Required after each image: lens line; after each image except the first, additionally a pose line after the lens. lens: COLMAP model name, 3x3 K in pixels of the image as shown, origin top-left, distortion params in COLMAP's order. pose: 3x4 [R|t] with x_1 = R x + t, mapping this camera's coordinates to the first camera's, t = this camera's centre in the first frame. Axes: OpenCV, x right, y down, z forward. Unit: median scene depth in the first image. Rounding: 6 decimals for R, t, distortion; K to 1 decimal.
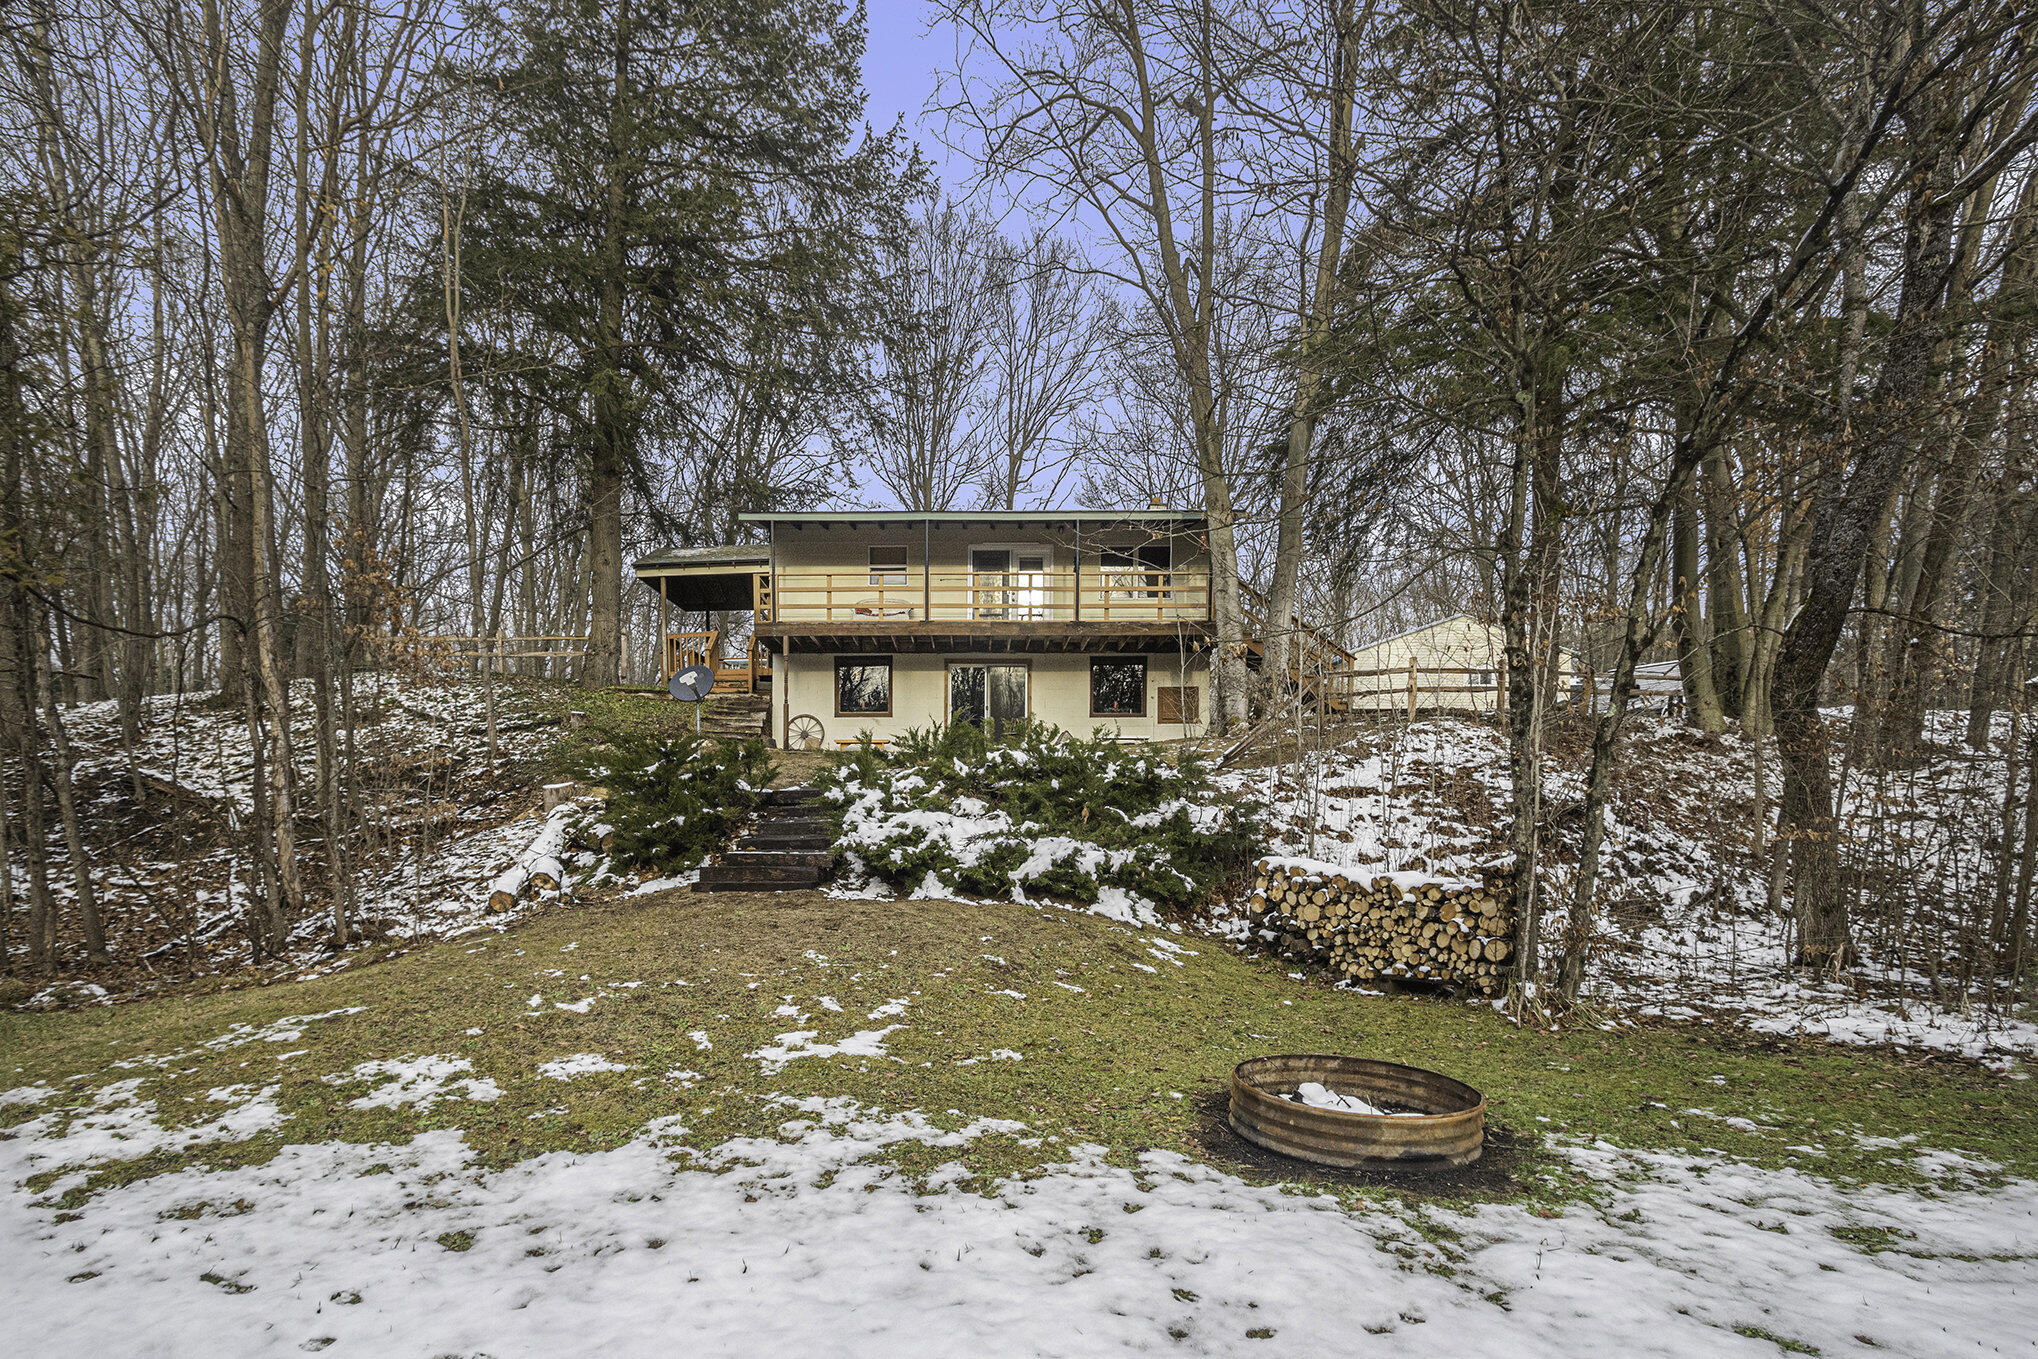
lens RADIAL K [[971.8, 0, 1020.4], [0, 971.8, 830.1], [0, 0, 1]] dist [-0.012490, -0.001048]
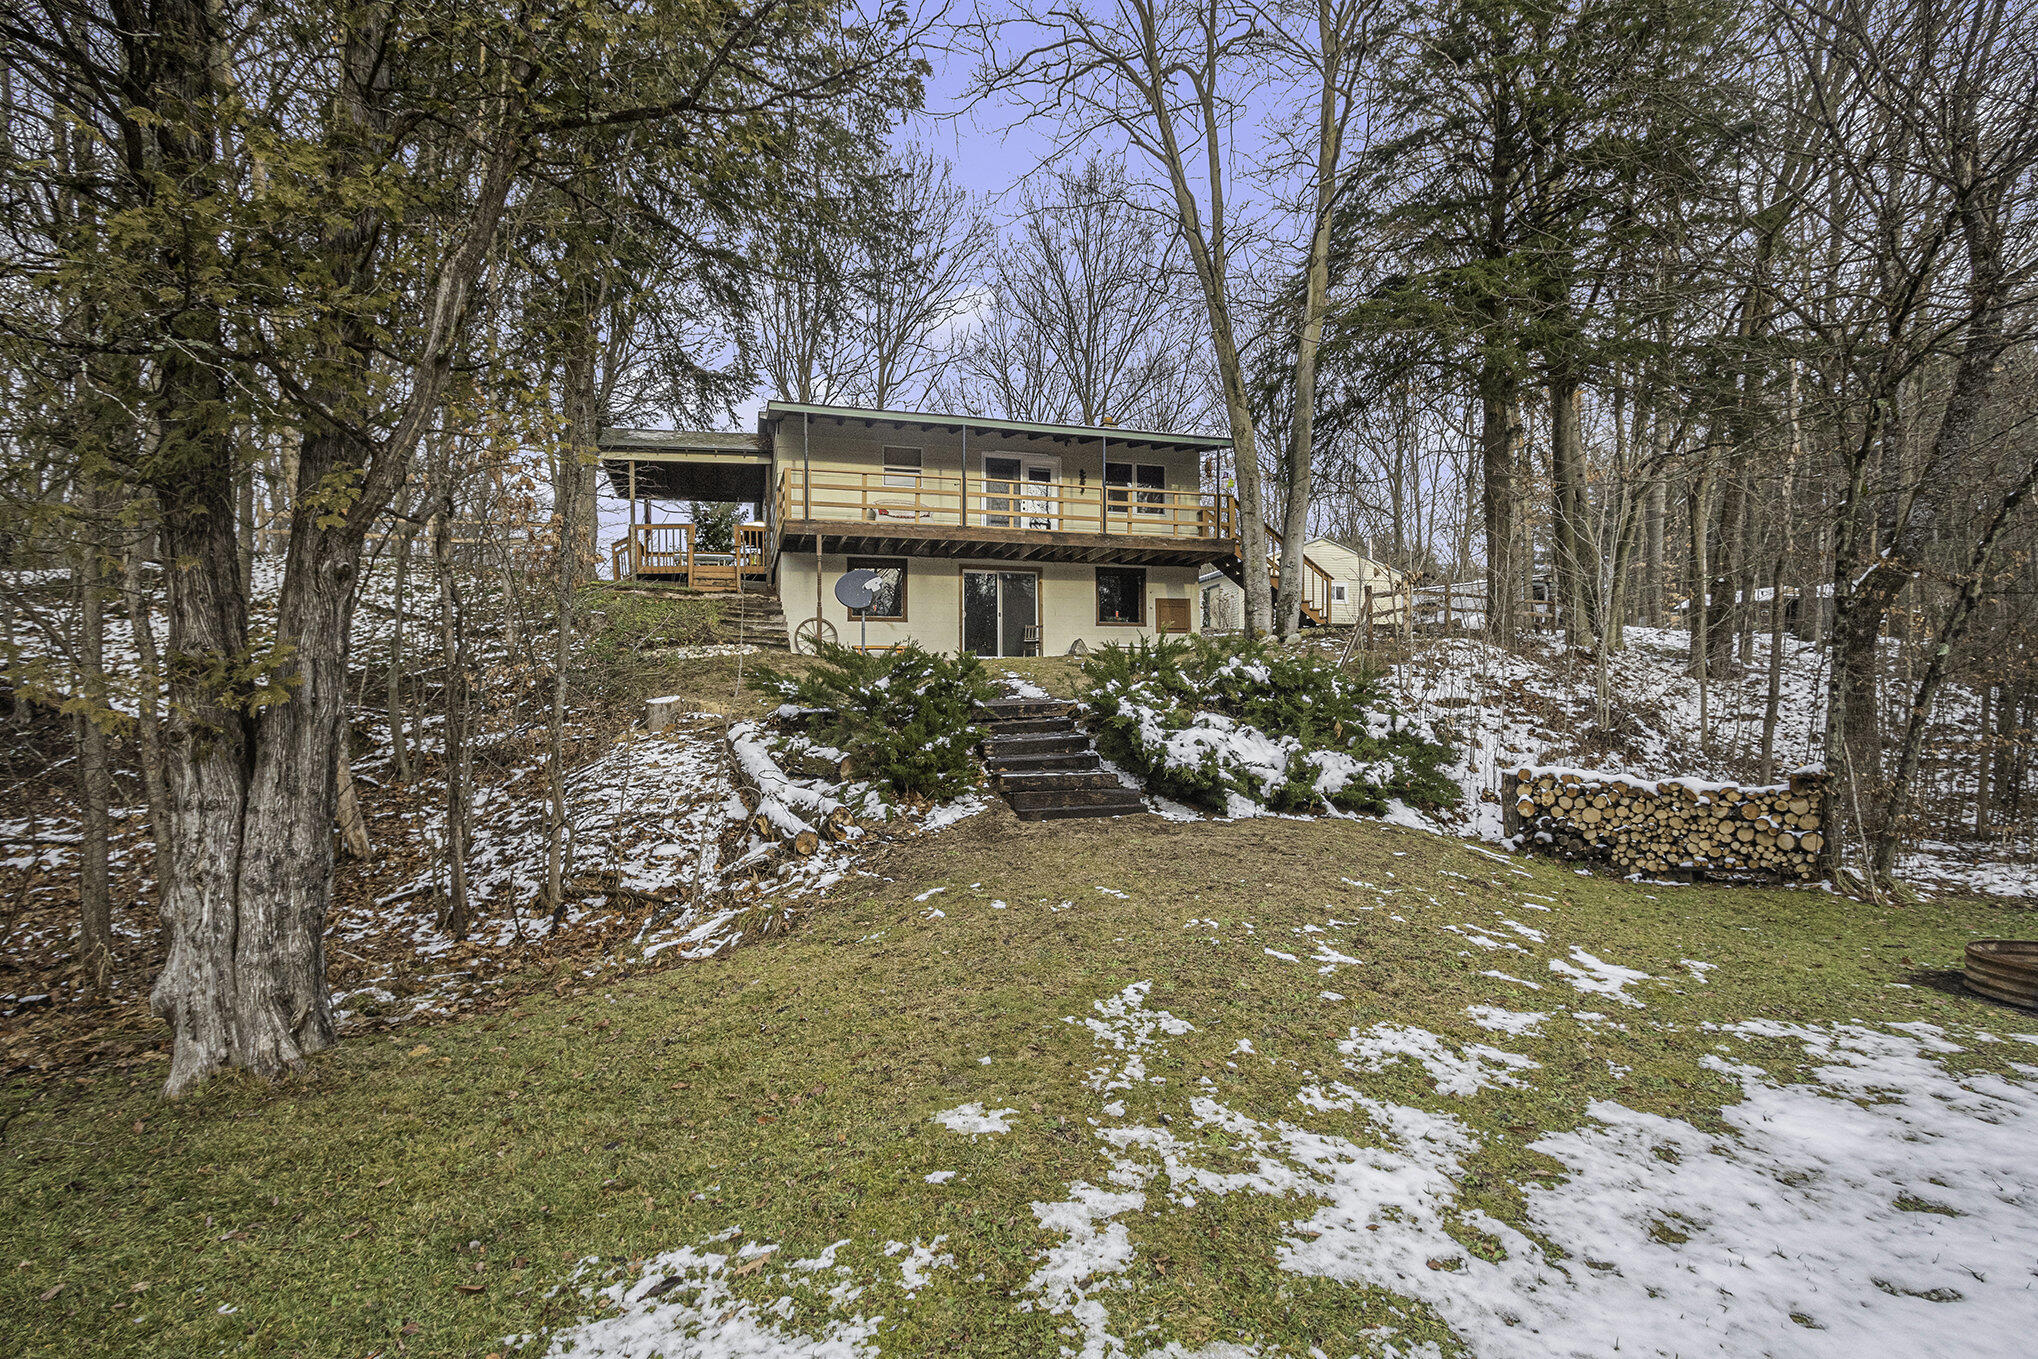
lens RADIAL K [[971.8, 0, 1006.6], [0, 971.8, 662.7], [0, 0, 1]] dist [-0.012490, -0.001048]
pose [[0.950269, 0.005845, 0.311377, -0.619710], [0.014230, 0.997965, -0.062162, -0.028647], [-0.311106, 0.063502, 0.948251, 0.113724]]
